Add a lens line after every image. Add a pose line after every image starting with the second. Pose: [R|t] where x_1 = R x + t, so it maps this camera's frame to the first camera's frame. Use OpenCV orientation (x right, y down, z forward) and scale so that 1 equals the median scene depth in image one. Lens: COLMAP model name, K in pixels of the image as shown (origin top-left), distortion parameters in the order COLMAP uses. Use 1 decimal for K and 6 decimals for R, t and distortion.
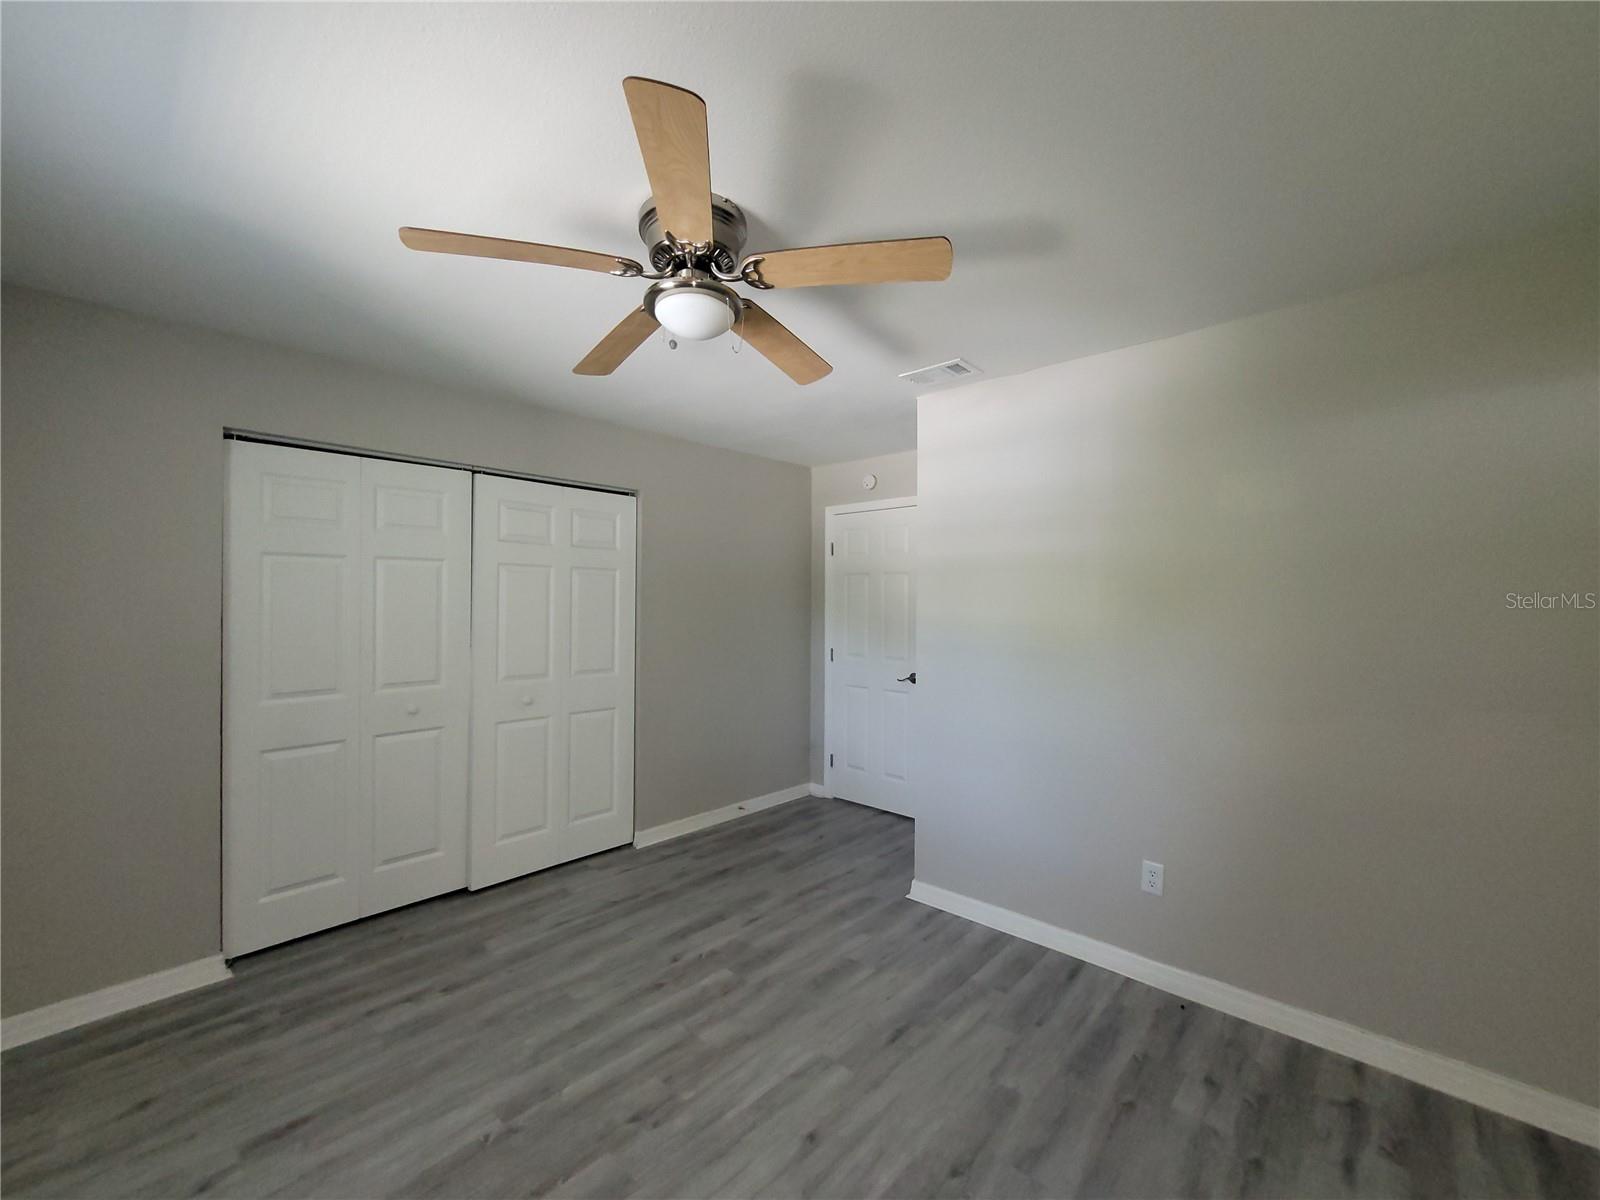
lens RADIAL K [[656.0, 0, 799.4], [0, 656.0, 601.2], [0, 0, 1]] dist [-0.004462, -0.000892]
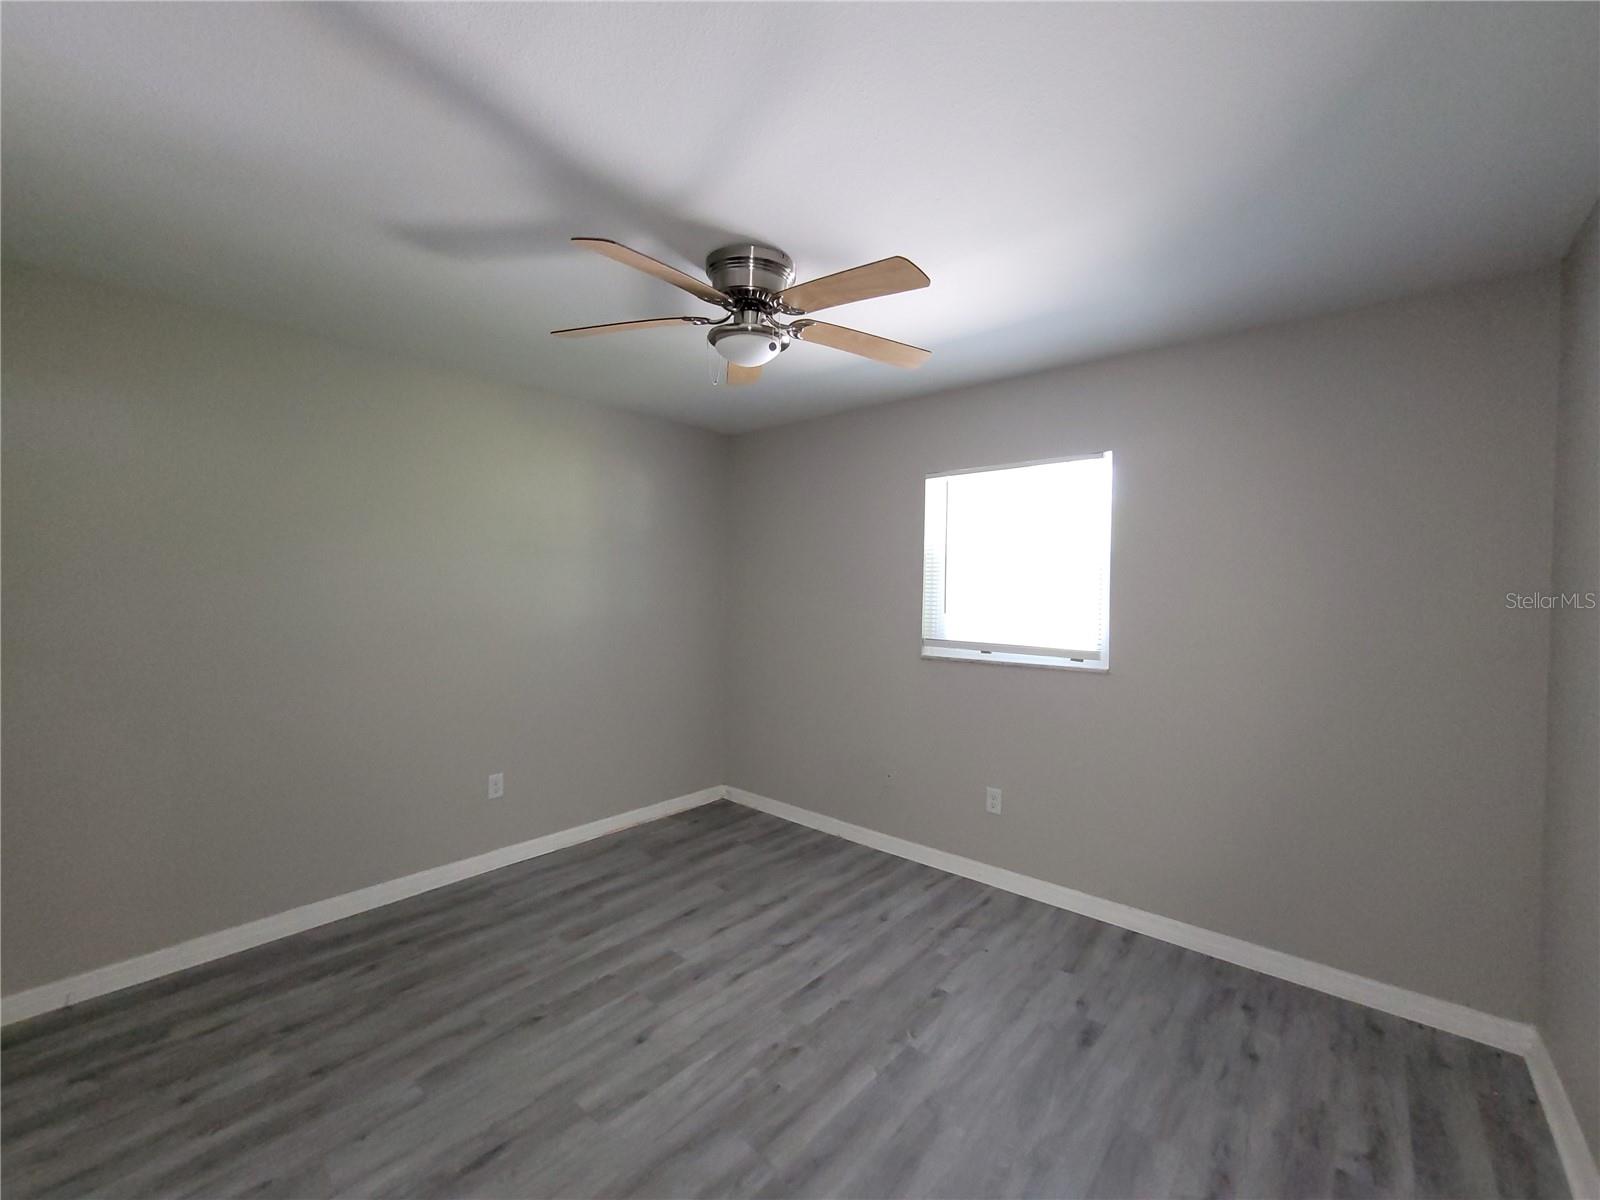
lens RADIAL K [[656.0, 0, 800.6], [0, 656.0, 593.8], [0, 0, 1]] dist [-0.004462, -0.000892]
pose [[-0.999344, -0.015003, -0.032976, -0.200760], [-0.015132, 0.999879, 0.003659, 0.007826], [0.032917, 0.004155, -0.999449, 2.002586]]
